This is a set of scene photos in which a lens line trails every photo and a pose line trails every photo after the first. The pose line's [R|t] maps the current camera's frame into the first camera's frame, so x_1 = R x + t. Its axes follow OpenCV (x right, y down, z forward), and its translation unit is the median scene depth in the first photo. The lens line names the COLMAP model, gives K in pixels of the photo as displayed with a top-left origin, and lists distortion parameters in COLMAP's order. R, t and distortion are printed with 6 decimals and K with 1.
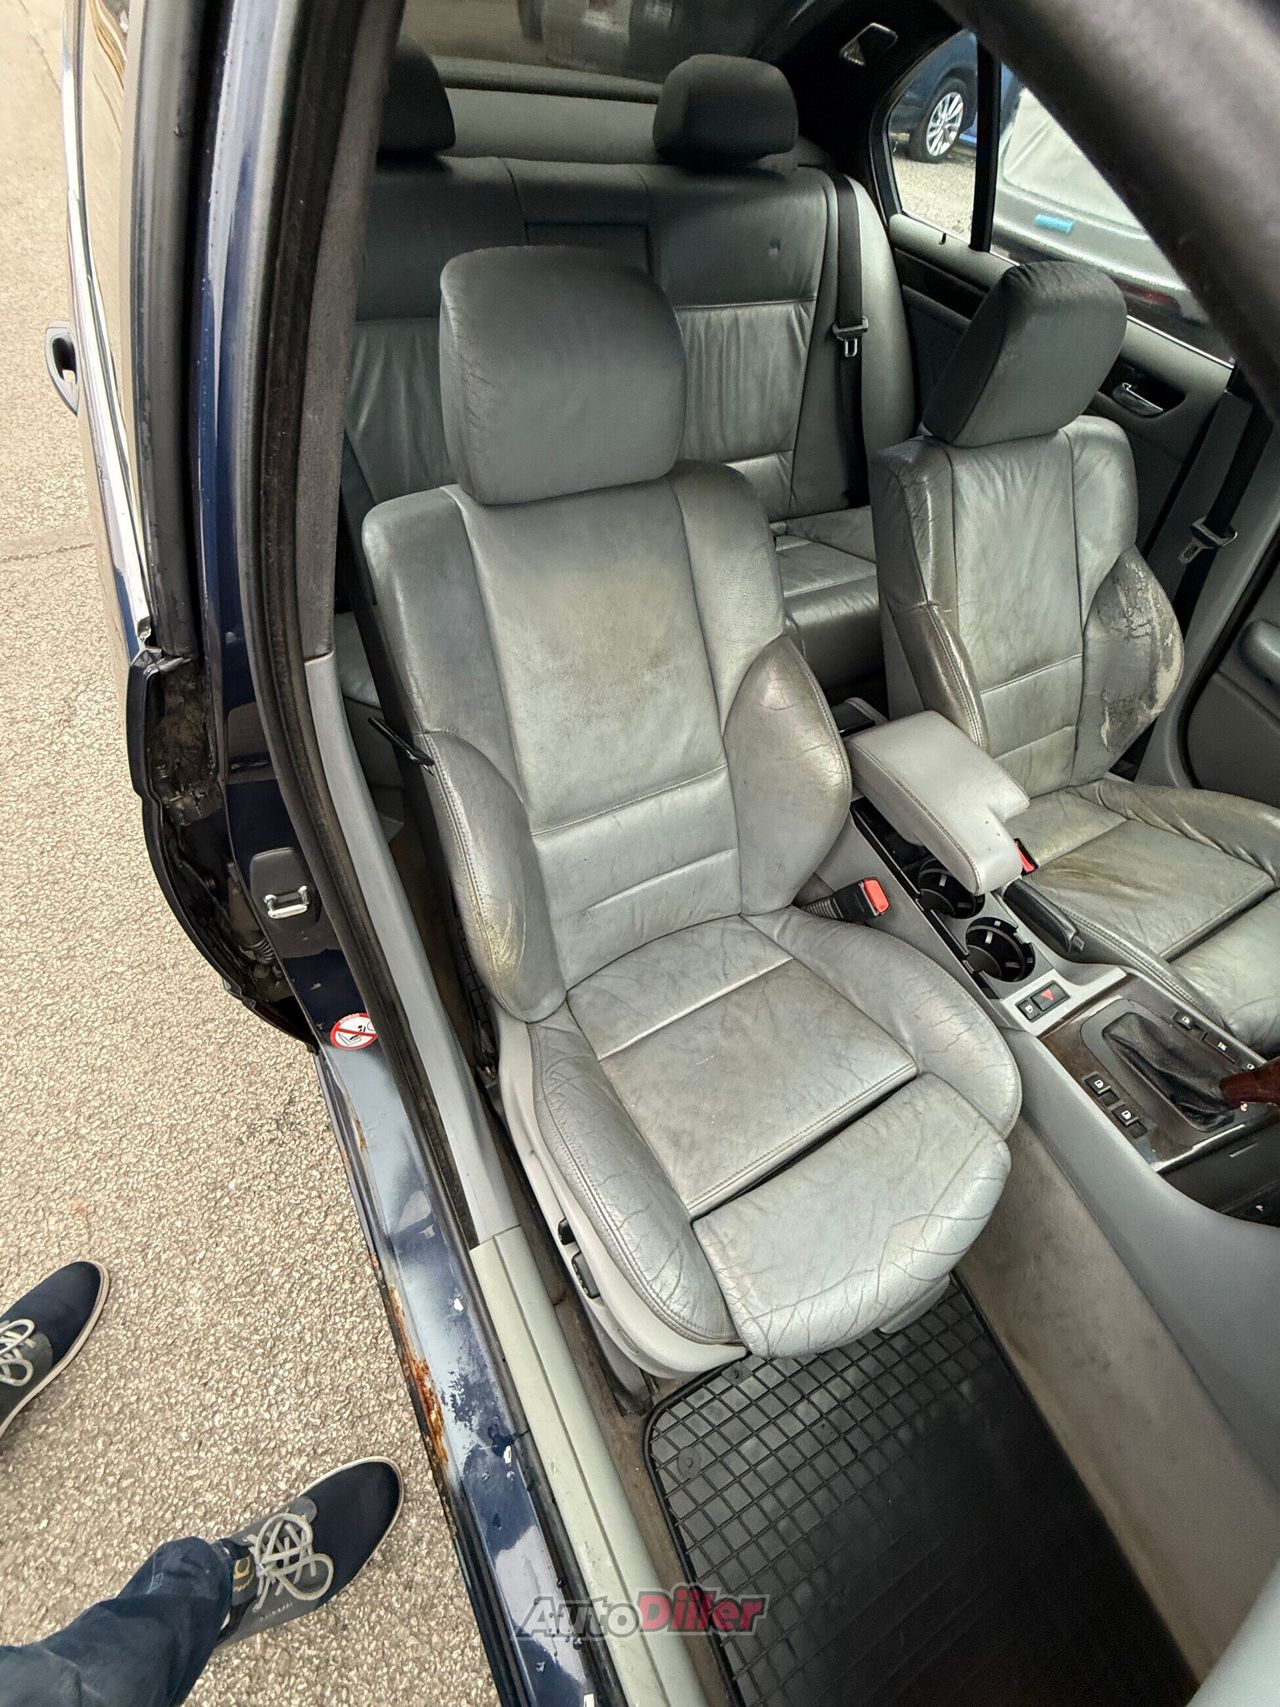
lens RADIAL K [[679.8, 0, 640.8], [0, 679.8, 850.1], [0, 0, 1]] dist [-0.000417, 0.000831]
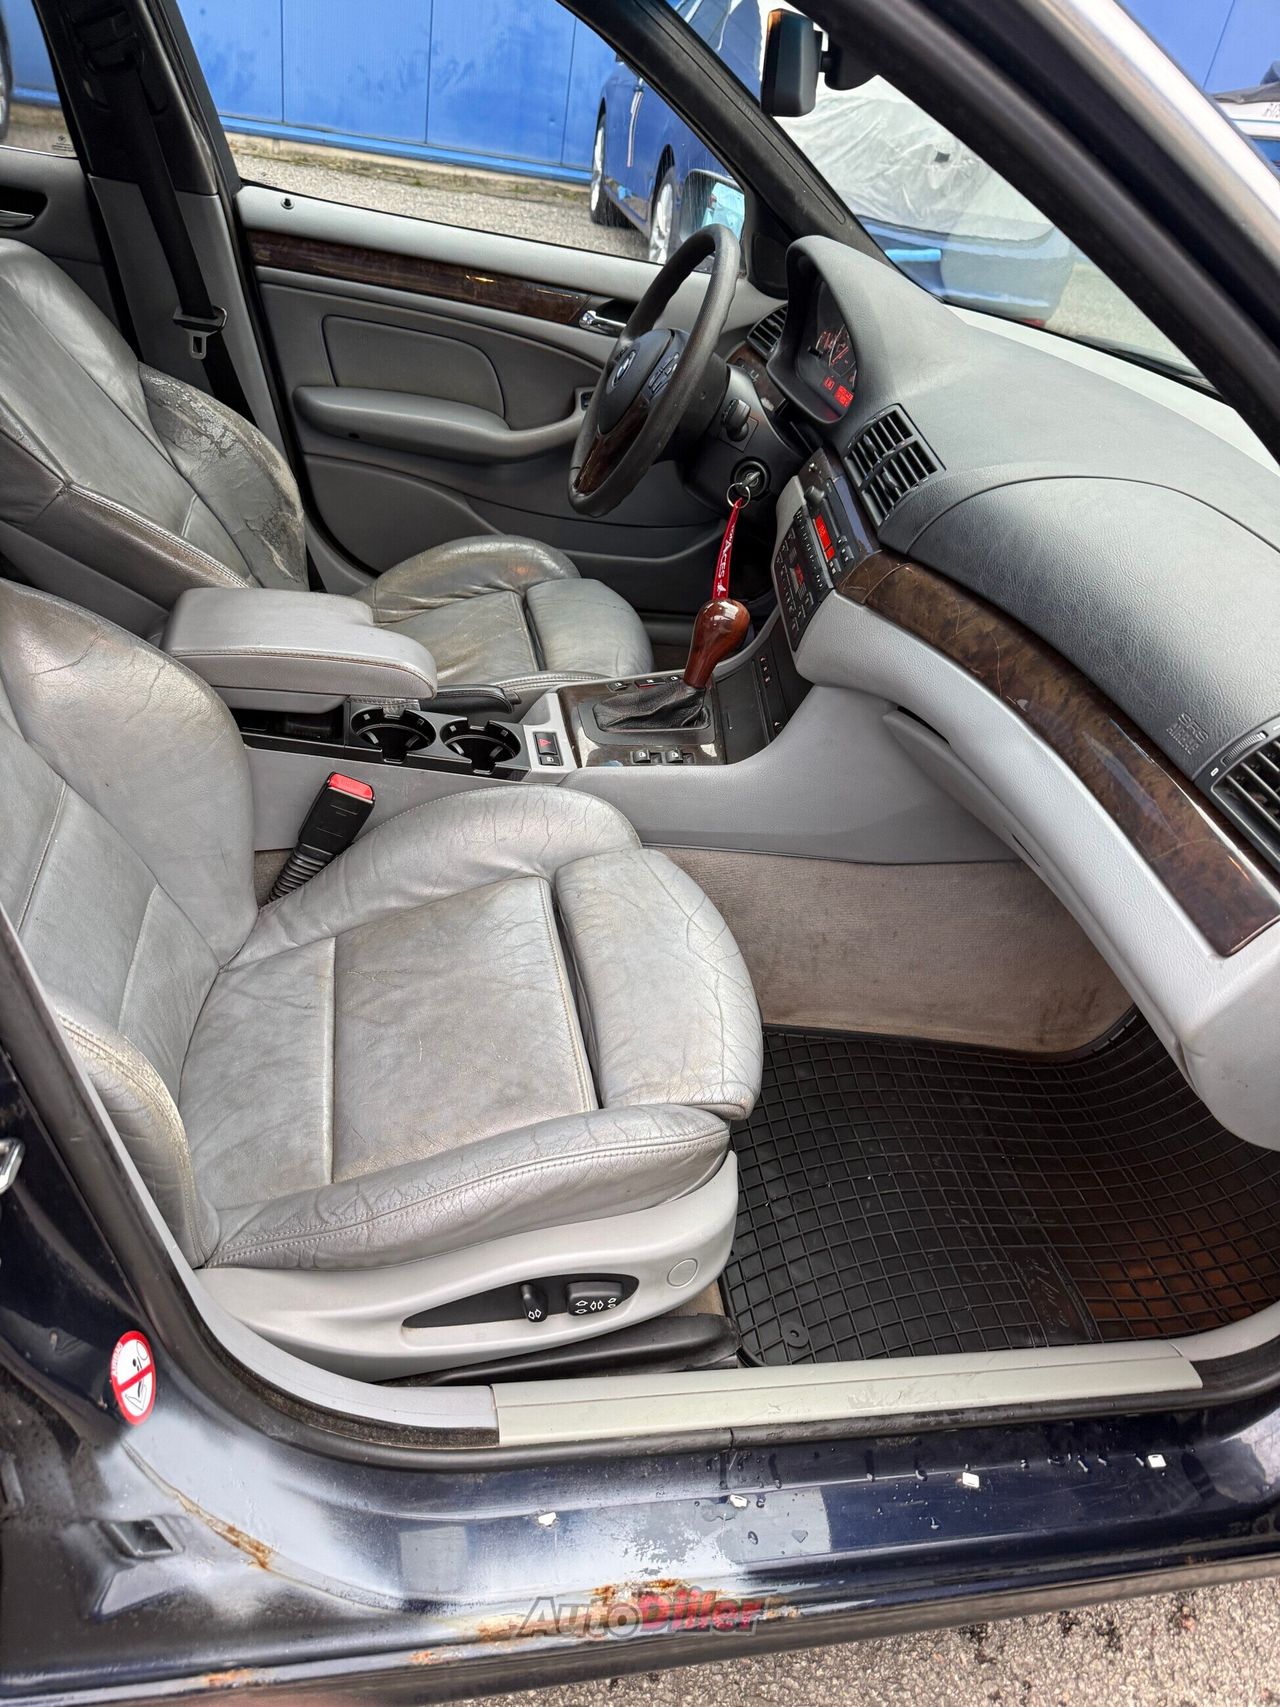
lens RADIAL K [[1212.7, 0, 637.3], [0, 1212.7, 861.9], [0, 0, 1]] dist [0.047962, -0.056715]
pose [[0.333085, -0.584339, 0.740002, -0.484506], [0.683882, 0.690012, 0.237040, 0.016634], [-0.649122, 0.427120, 0.629452, -0.031890]]
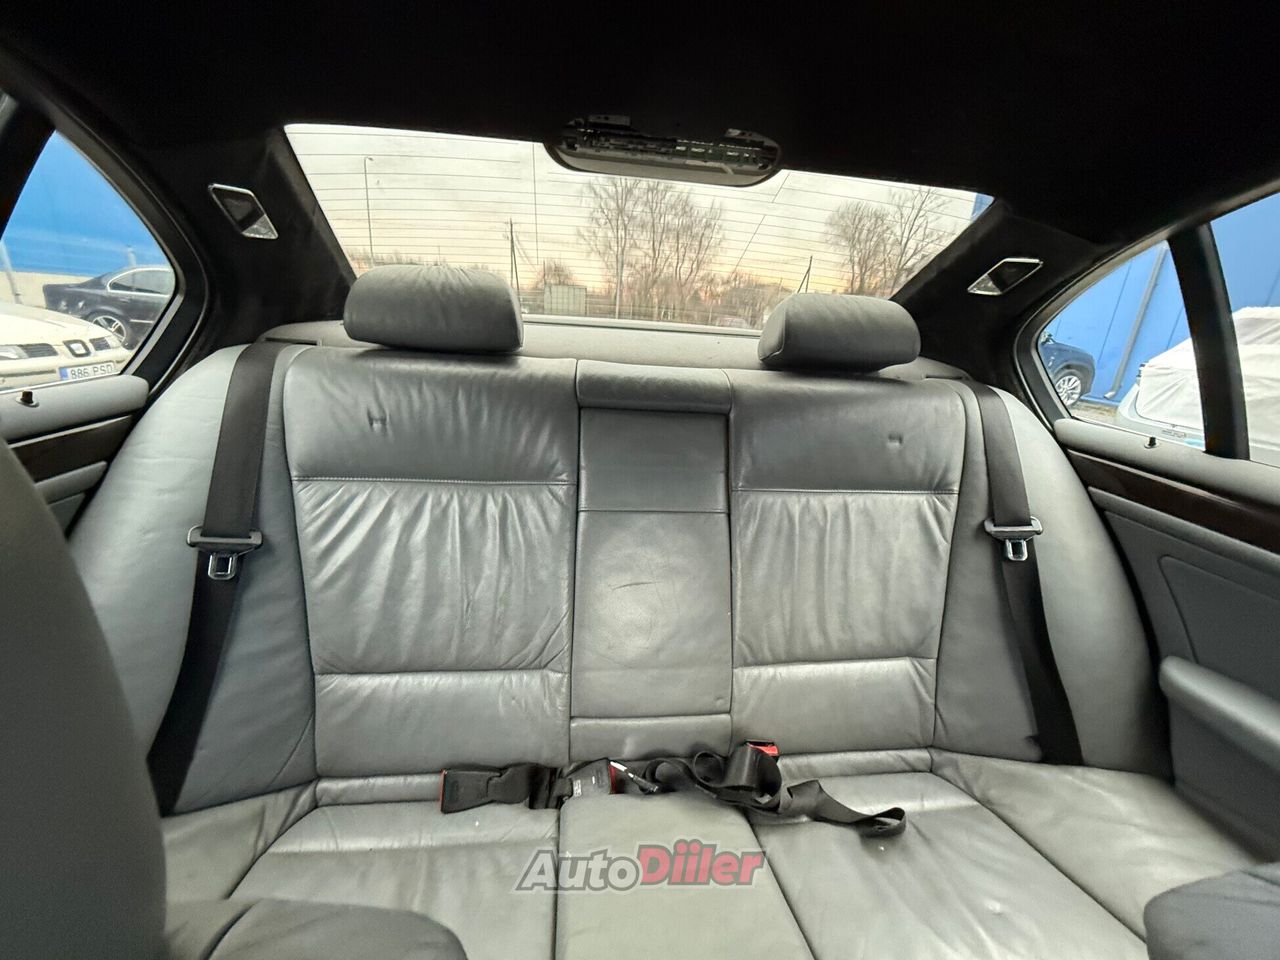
lens RADIAL K [[509.8, 0, 640.0], [0, 509.8, 485.7], [0, 0, 1]] dist [-0.000417, 0.000831]
pose [[0.927123, 0.073375, -0.367504, 0.169210], [-0.279064, 0.789707, -0.546339, -0.496983], [0.250133, 0.609080, 0.752632, 0.581531]]
